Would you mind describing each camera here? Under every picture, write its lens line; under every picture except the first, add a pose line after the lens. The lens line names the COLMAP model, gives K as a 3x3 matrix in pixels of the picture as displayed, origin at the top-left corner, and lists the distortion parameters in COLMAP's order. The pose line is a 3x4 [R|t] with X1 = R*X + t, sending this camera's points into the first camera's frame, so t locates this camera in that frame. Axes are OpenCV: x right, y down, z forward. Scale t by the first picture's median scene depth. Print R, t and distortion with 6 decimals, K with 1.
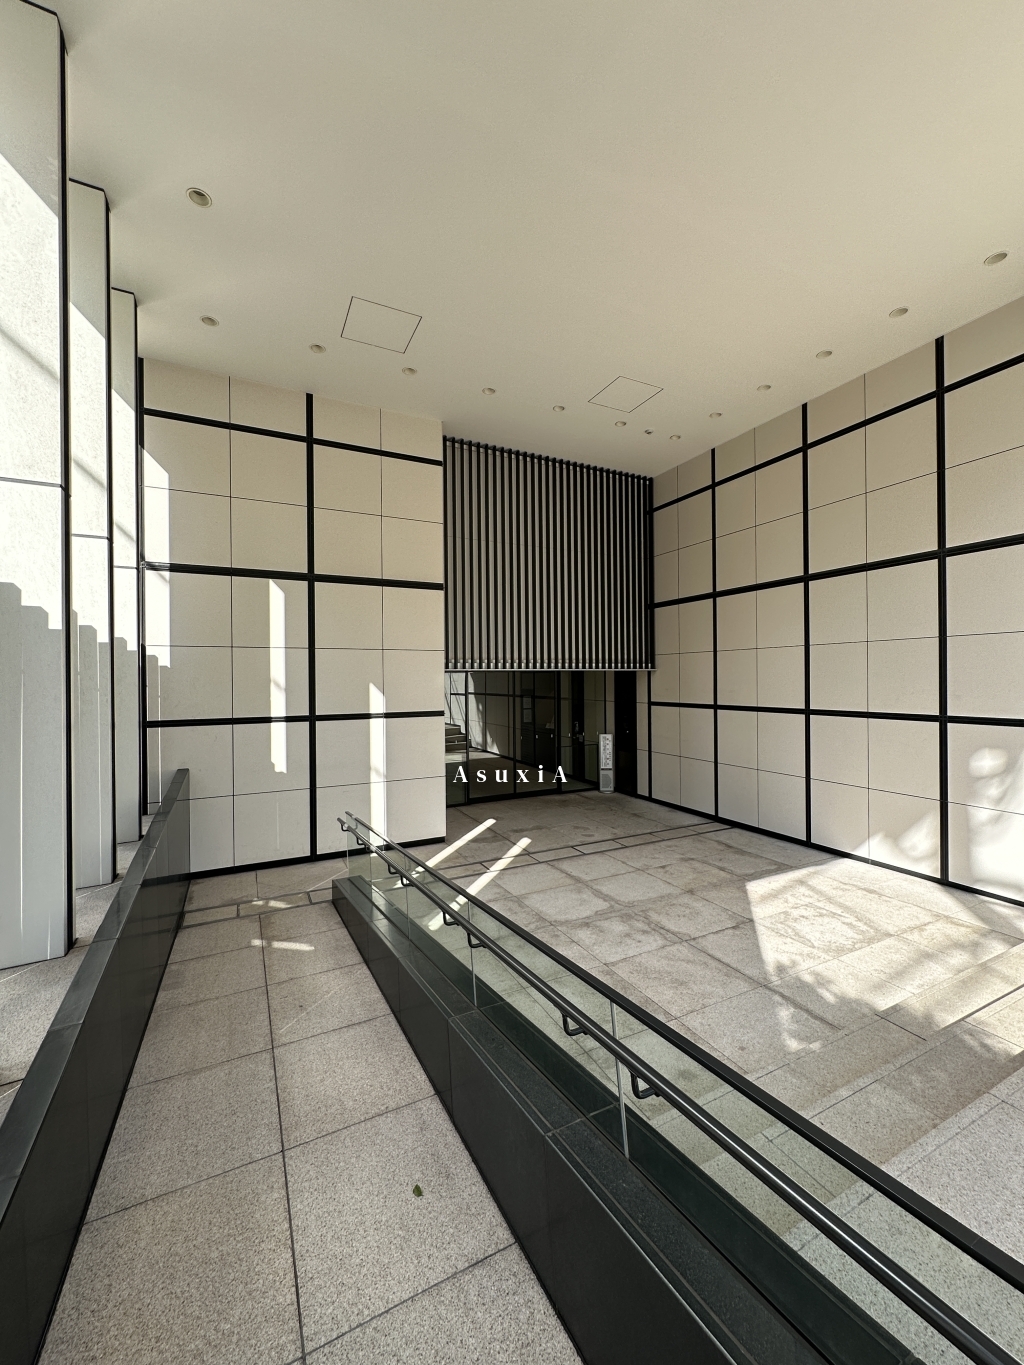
lens RADIAL K [[546.4, 0, 514.3], [0, 546.4, 677.6], [0, 0, 1]] dist [-0.001386, 0.000207]
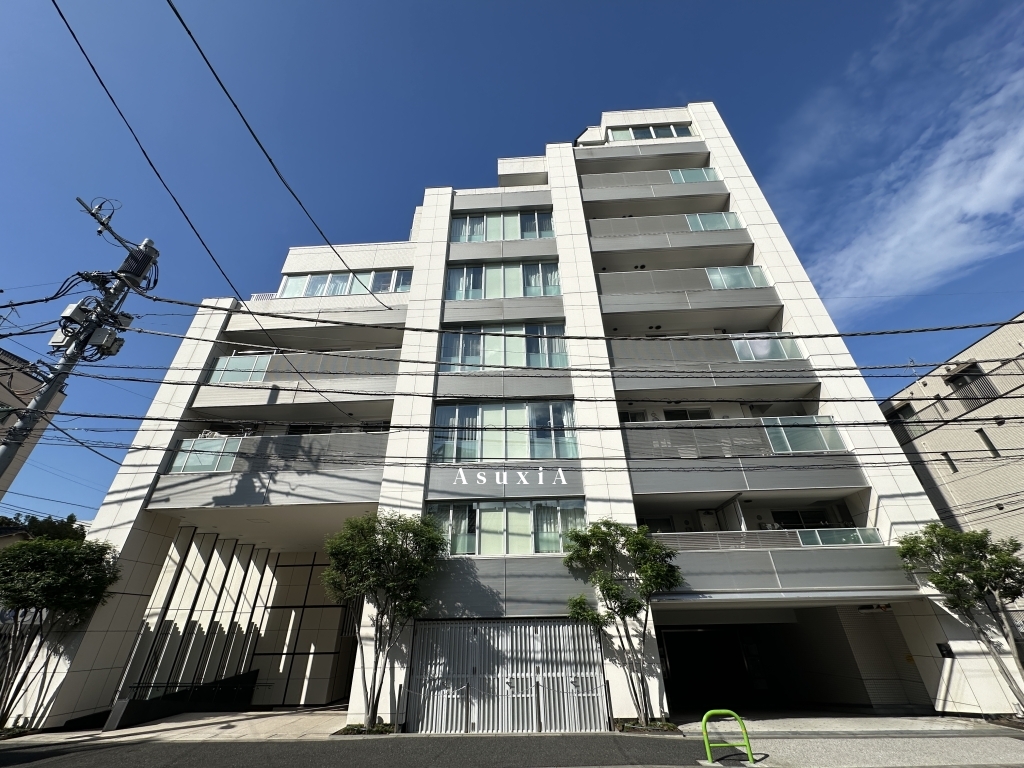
lens RADIAL K [[408.1, 0, 510.1], [0, 408.1, 382.7], [0, 0, 1]] dist [-0.001062, 0.000149]
pose [[0.870714, -0.258173, -0.418575, 2.198072], [0.008759, 0.859130, -0.511683, -0.062723], [0.491712, 0.441863, 0.750317, -0.946098]]
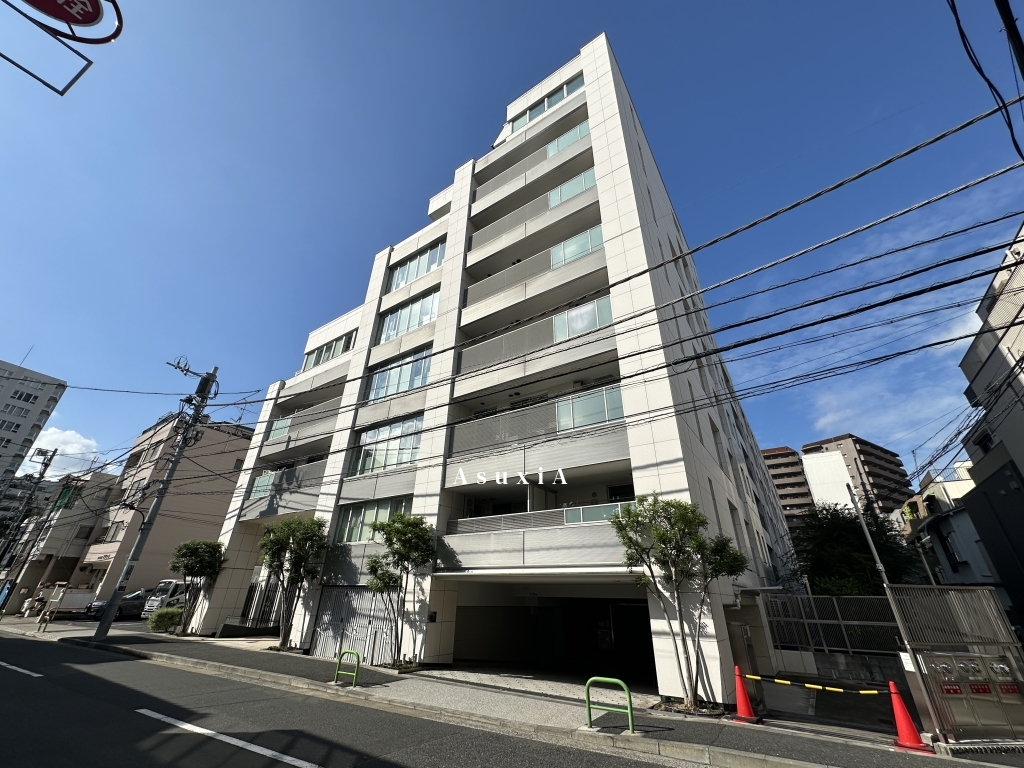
lens RADIAL K [[409.9, 0, 512.0], [0, 409.9, 384.0], [0, 0, 1]] dist [-0.001386, 0.000207]
pose [[0.486656, -0.390667, -0.781374, 3.730590], [-0.024641, 0.887942, -0.459295, -0.060262], [0.873246, 0.242772, 0.422496, 0.061582]]
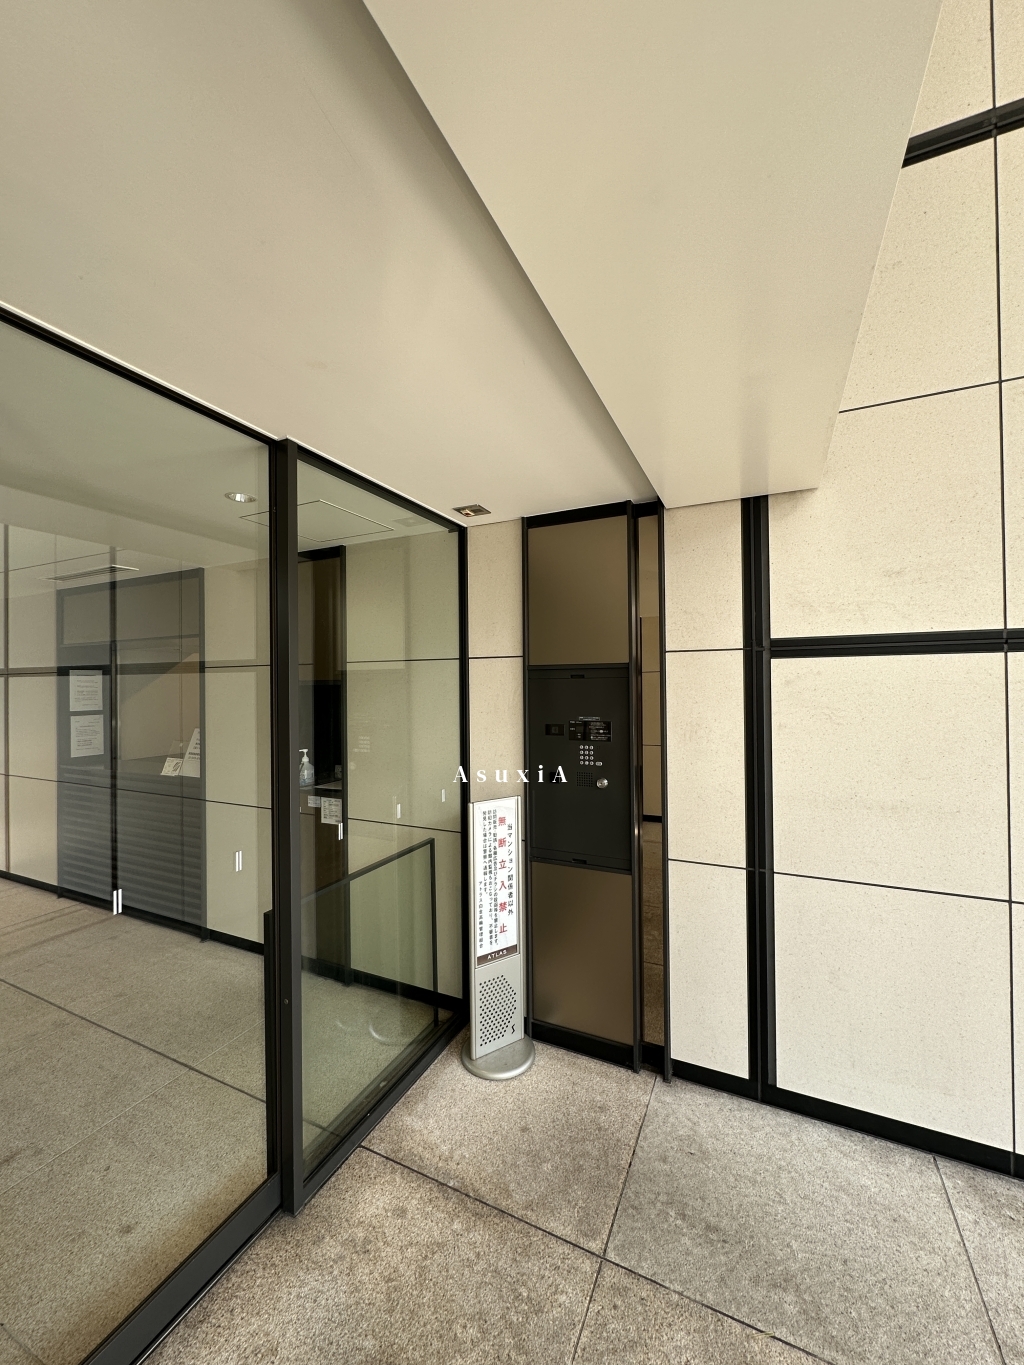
lens RADIAL K [[546.4, 0, 514.3], [0, 546.4, 677.6], [0, 0, 1]] dist [-0.001386, 0.000207]
pose [[0.791080, 0.003579, 0.611702, 0.053350], [0.003299, 0.999943, -0.010117, 0.083835], [-0.611703, 0.010022, 0.791024, 1.233746]]
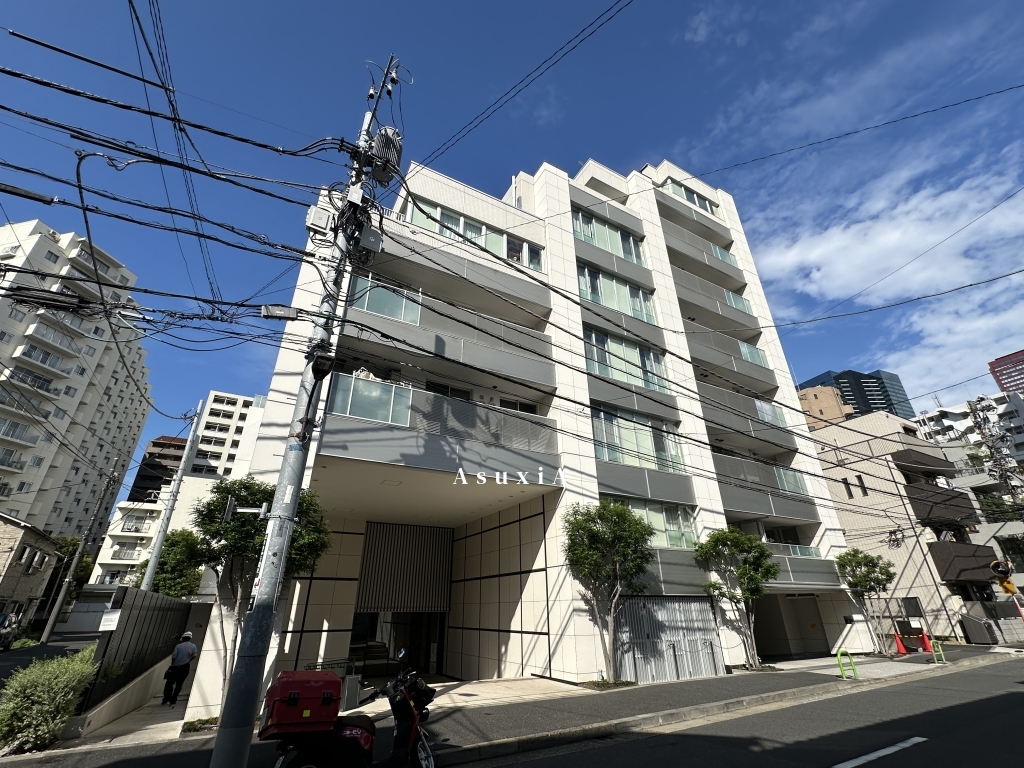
lens RADIAL K [[446.4, 0, 512.0], [0, 446.4, 384.0], [0, 0, 1]] dist [-0.002148, -0.000439]
pose [[0.999072, 0.021129, 0.037542, 0.593144], [-0.001989, 0.893162, -0.449731, -0.034316], [-0.043034, 0.449239, 0.892374, -1.652273]]
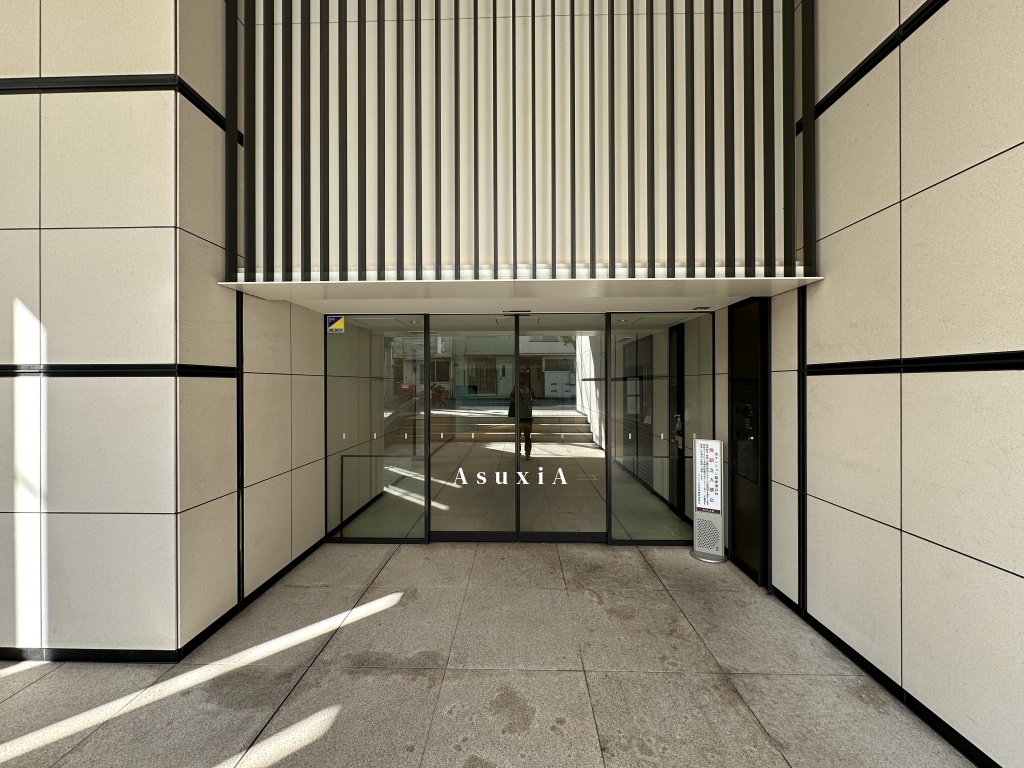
lens RADIAL K [[409.9, 0, 512.0], [0, 409.9, 384.0], [0, 0, 1]] dist [-0.001386, 0.000207]
pose [[0.882816, 0.007591, -0.469658, 0.280069], [-0.004431, 0.999960, 0.007833, 0.077194], [0.469699, -0.004834, 0.882813, 0.890601]]
